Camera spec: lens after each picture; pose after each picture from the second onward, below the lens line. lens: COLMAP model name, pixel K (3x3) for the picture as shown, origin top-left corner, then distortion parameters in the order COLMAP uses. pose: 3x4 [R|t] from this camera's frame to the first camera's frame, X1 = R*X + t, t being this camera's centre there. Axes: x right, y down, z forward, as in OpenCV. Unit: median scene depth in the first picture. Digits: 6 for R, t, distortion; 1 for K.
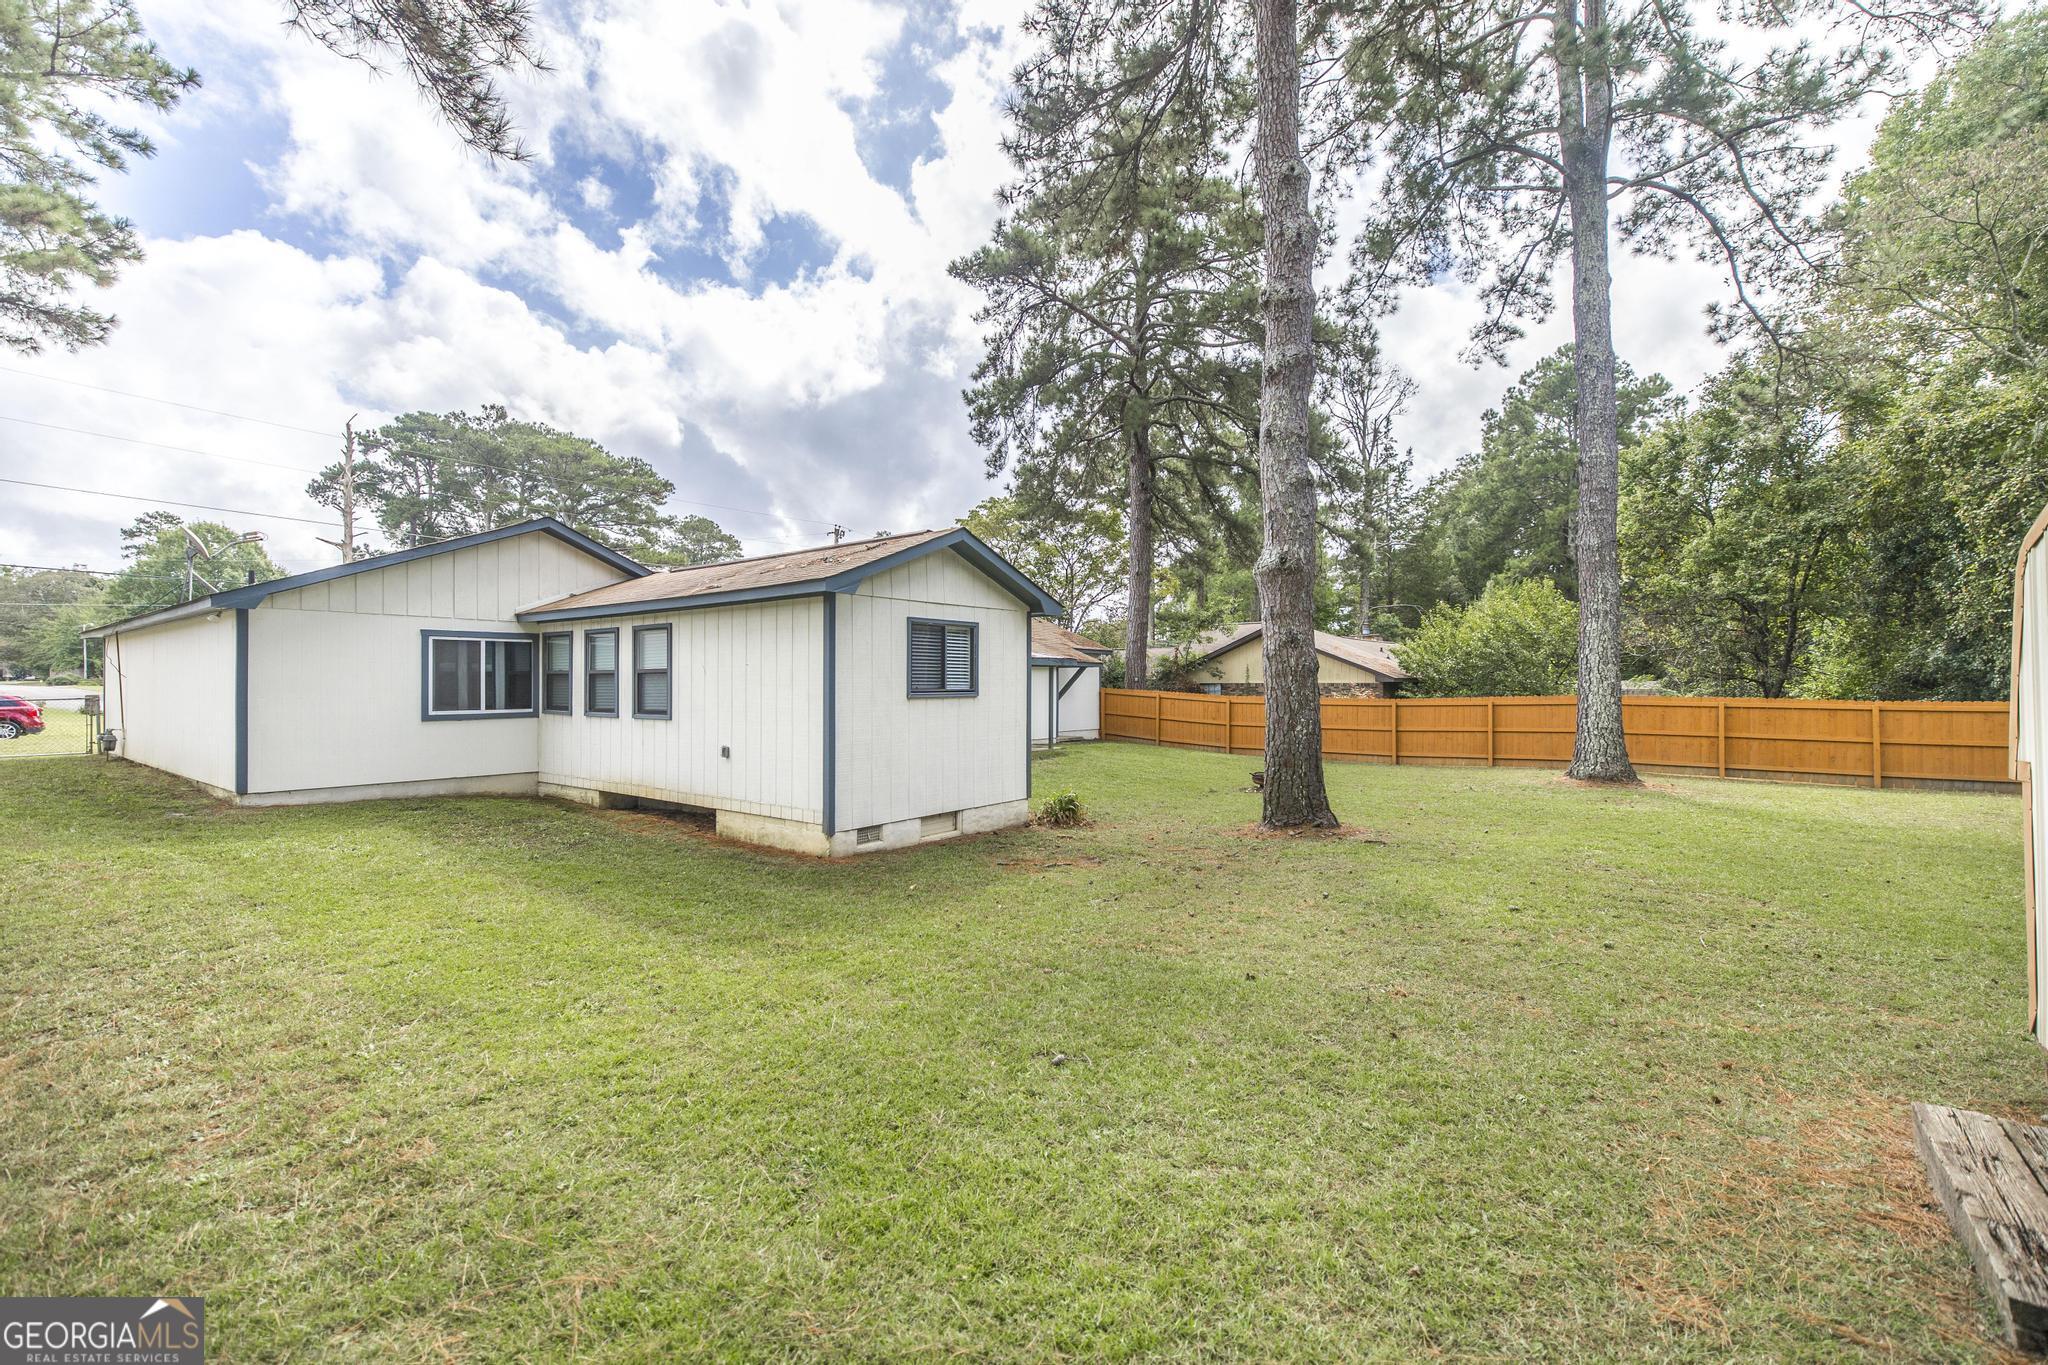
lens RADIAL K [[879.8, 0, 1036.3], [0, 879.8, 684.2], [0, 0, 1]] dist [0.004085, -0.000001]
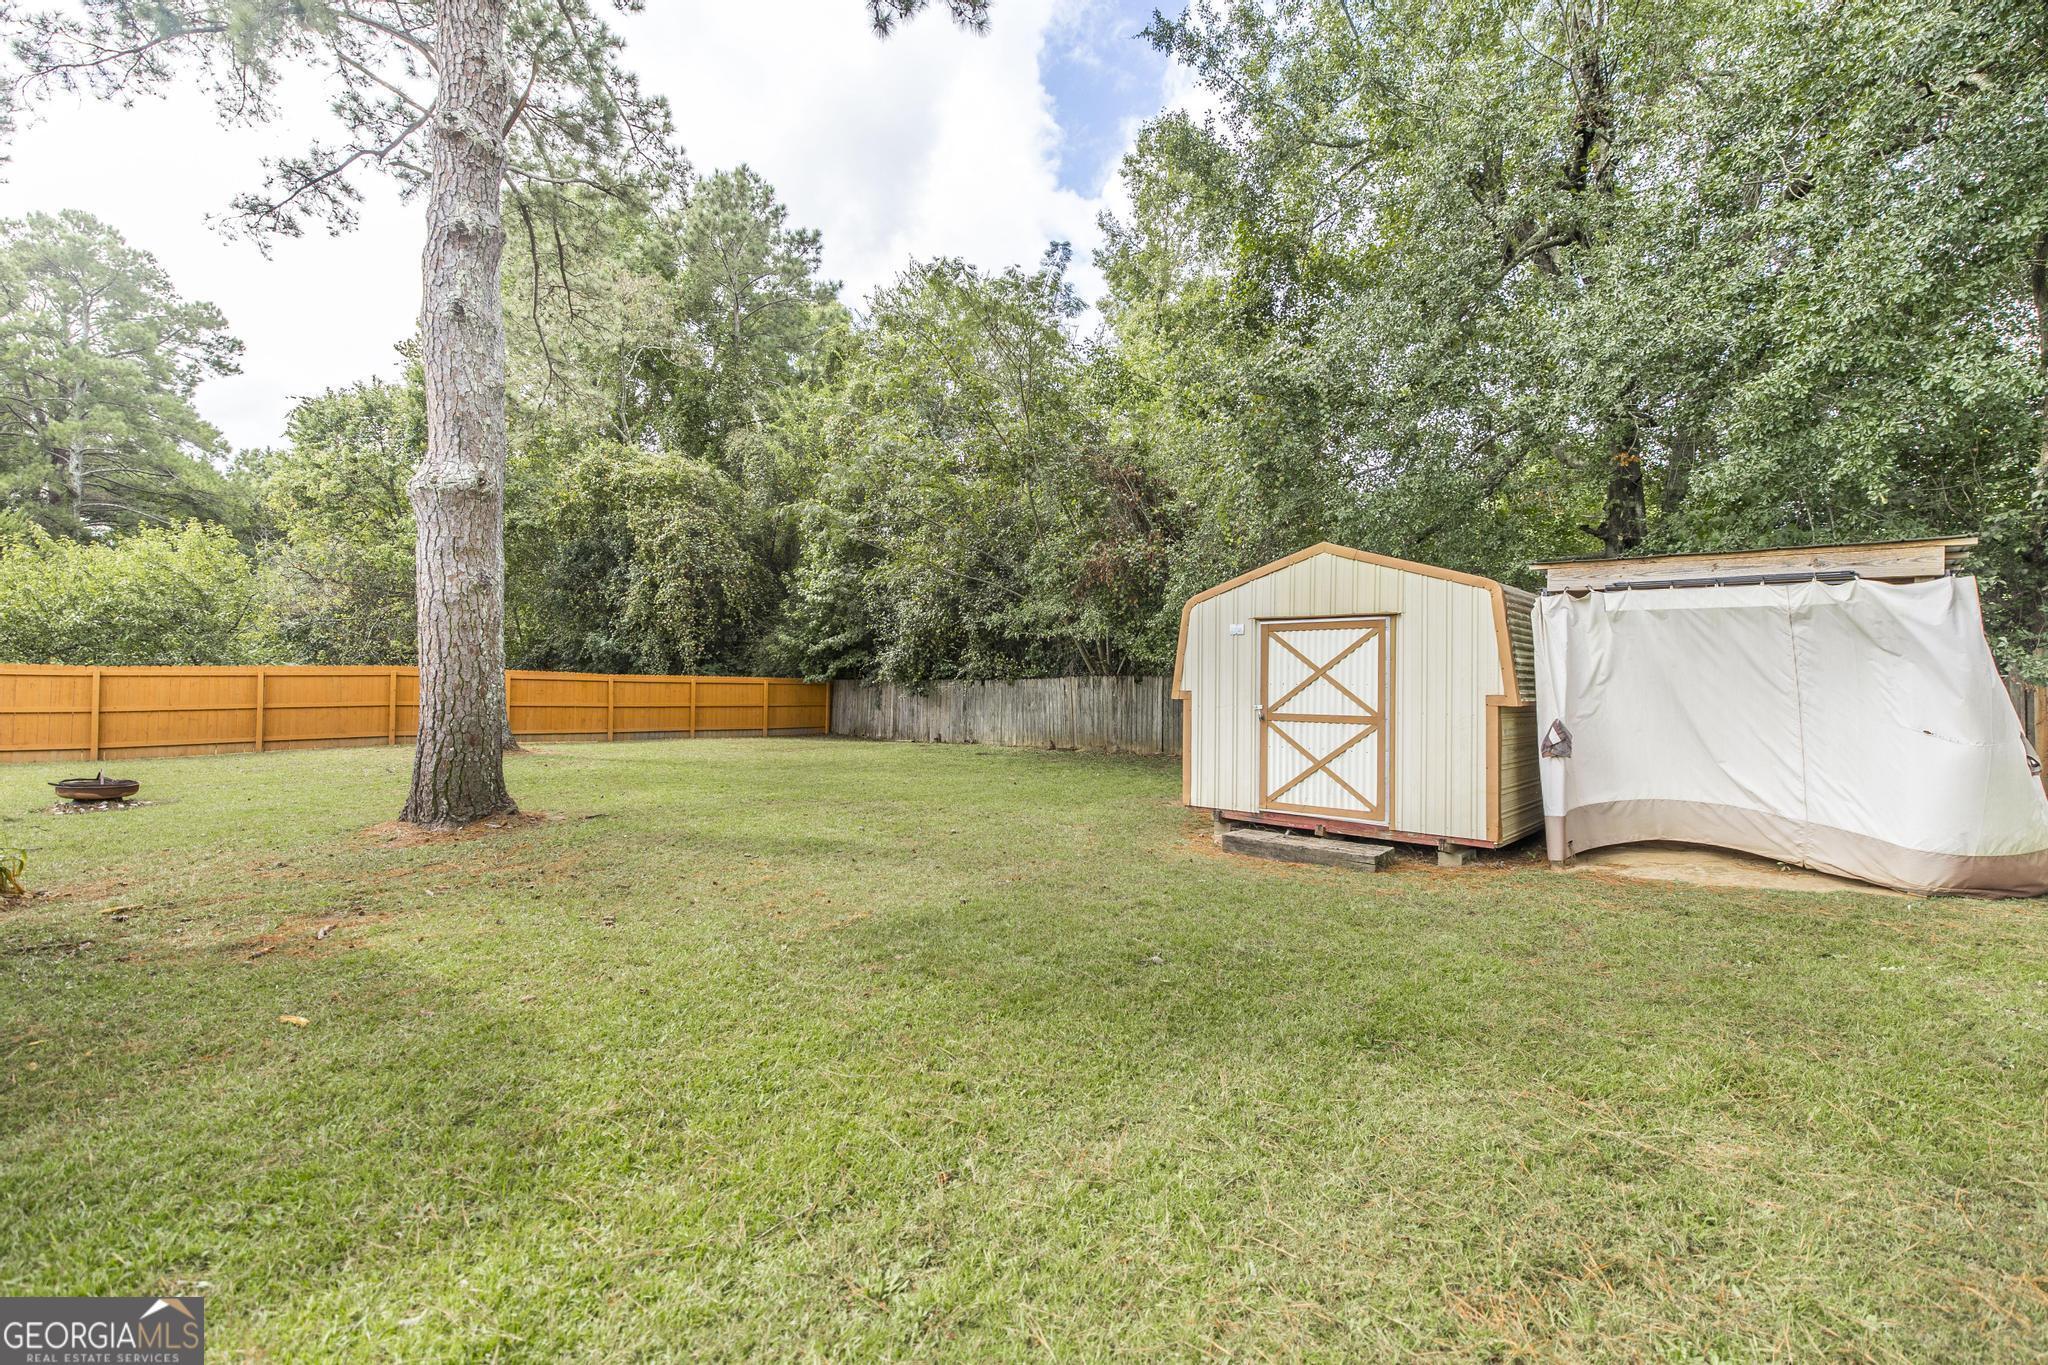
lens RADIAL K [[879.8, 0, 1036.3], [0, 879.8, 684.2], [0, 0, 1]] dist [0.004085, -0.000001]
pose [[0.099831, 0.000400, 0.995004, -0.234535], [-0.025635, 0.999669, 0.002170, 0.013101], [-0.994674, -0.025723, 0.099808, 0.219675]]
